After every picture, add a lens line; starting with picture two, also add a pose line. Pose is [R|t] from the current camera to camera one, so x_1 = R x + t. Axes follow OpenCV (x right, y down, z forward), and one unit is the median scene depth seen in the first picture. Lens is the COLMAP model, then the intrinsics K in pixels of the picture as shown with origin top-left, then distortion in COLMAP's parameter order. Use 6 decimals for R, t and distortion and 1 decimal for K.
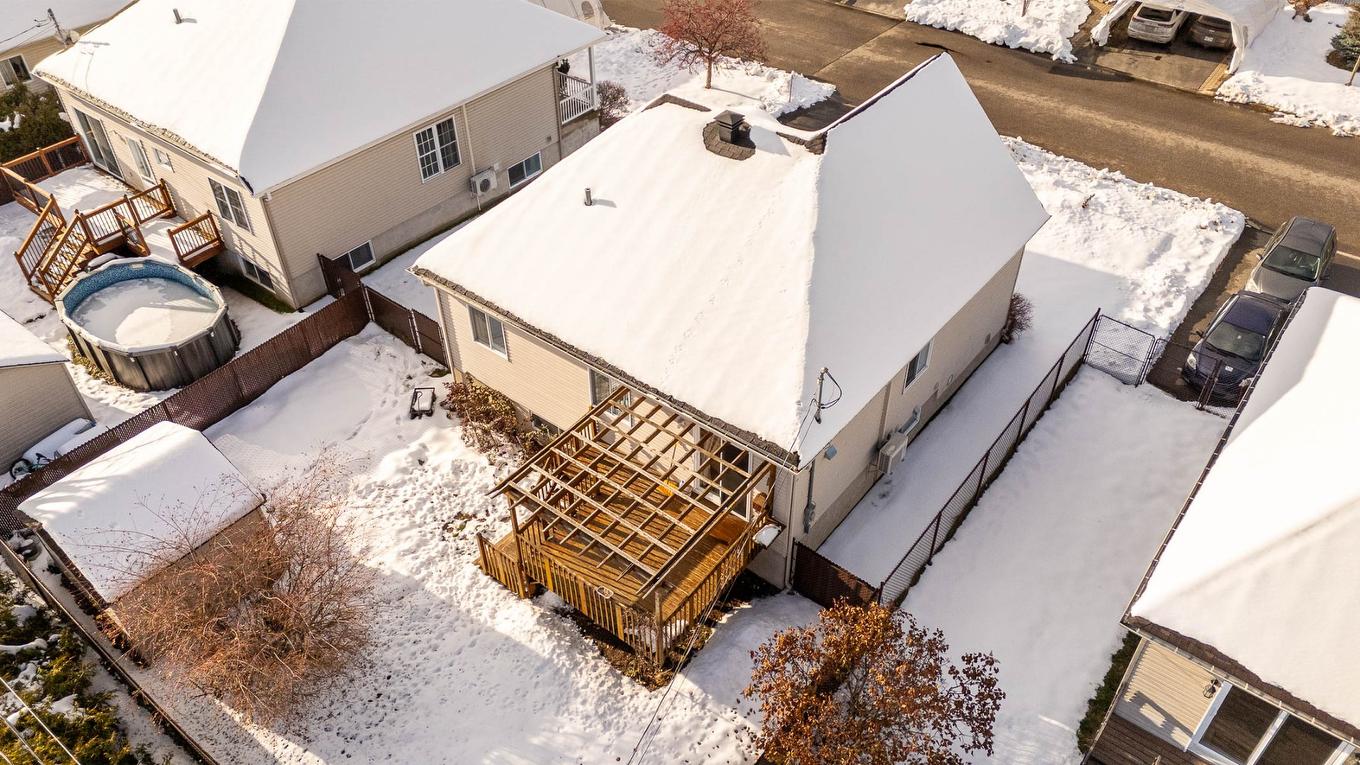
lens RADIAL K [[996.3, 0, 681.1], [0, 996.3, 383.0], [0, 0, 1]] dist [0.053031, -0.031400]
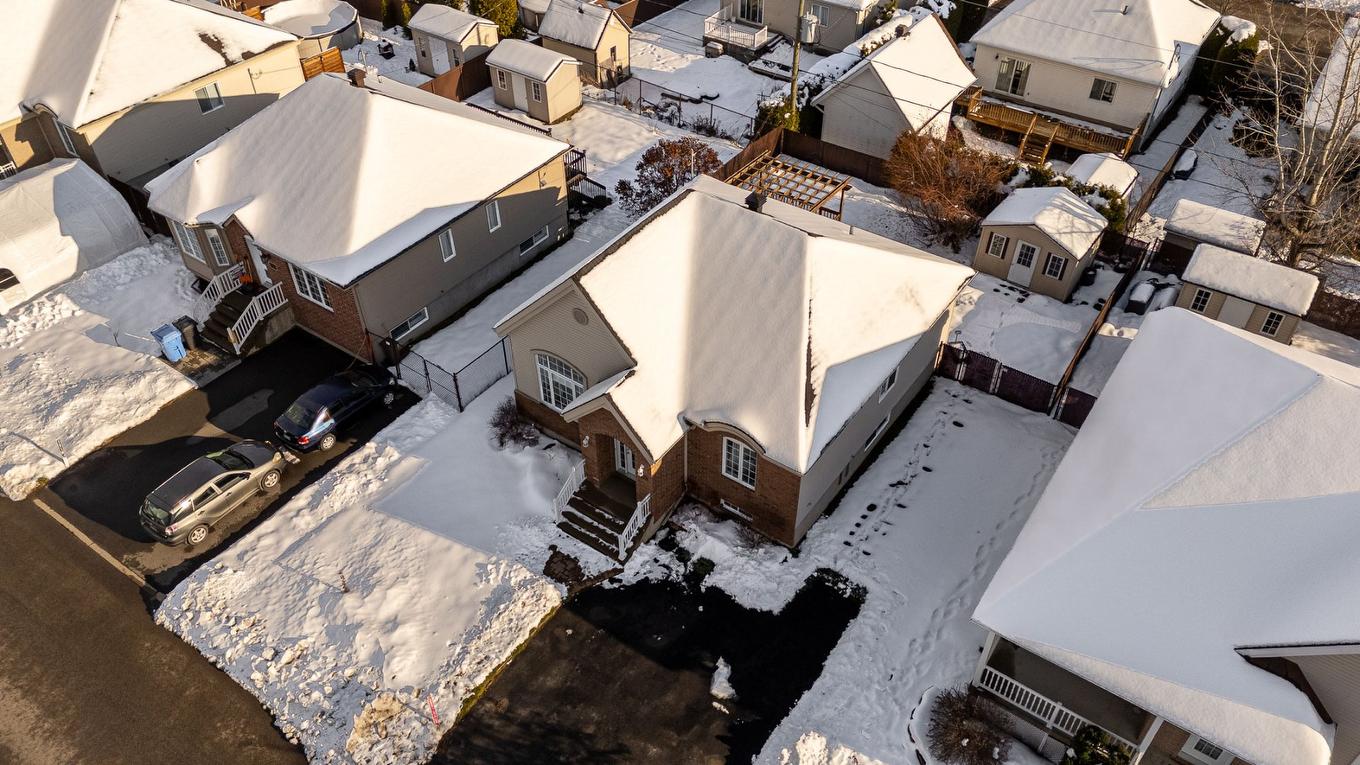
lens RADIAL K [[996.3, 0, 681.1], [0, 996.3, 383.0], [0, 0, 1]] dist [0.053031, -0.031400]
pose [[-0.998507, 0.043229, -0.033386, 0.176970], [-0.026887, 0.143043, 0.989351, -1.350784], [0.047544, 0.988772, -0.141667, 1.230118]]
